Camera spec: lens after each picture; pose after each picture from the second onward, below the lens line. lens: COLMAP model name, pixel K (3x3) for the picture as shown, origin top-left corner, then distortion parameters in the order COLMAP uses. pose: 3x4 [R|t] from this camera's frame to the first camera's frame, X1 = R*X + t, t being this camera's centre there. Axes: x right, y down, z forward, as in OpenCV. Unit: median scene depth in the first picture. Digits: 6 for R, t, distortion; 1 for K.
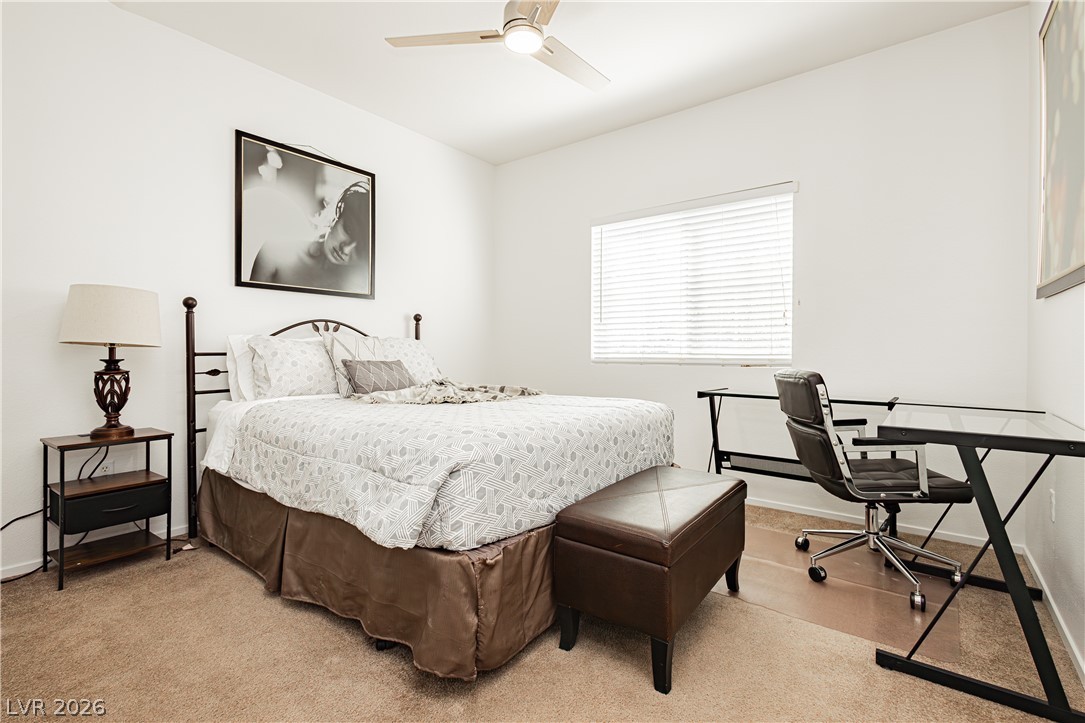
lens RADIAL K [[496.6, 0, 543.6], [0, 496.6, 358.9], [0, 0, 1]] dist [0.001429, -0.000539]
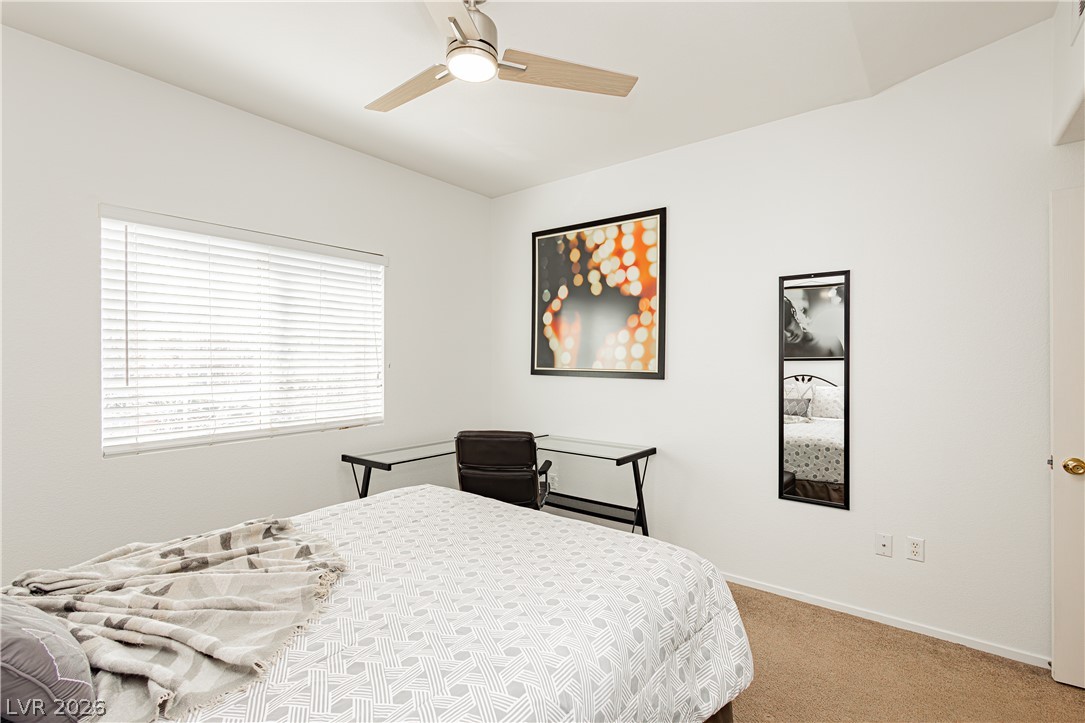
lens RADIAL K [[496.6, 0, 543.6], [0, 496.6, 358.9], [0, 0, 1]] dist [0.001429, -0.000539]
pose [[0.021626, -0.001900, 0.999764, -0.581435], [0.020866, 0.999781, 0.001448, -0.119917], [-0.999548, 0.020830, 0.021661, 0.616036]]
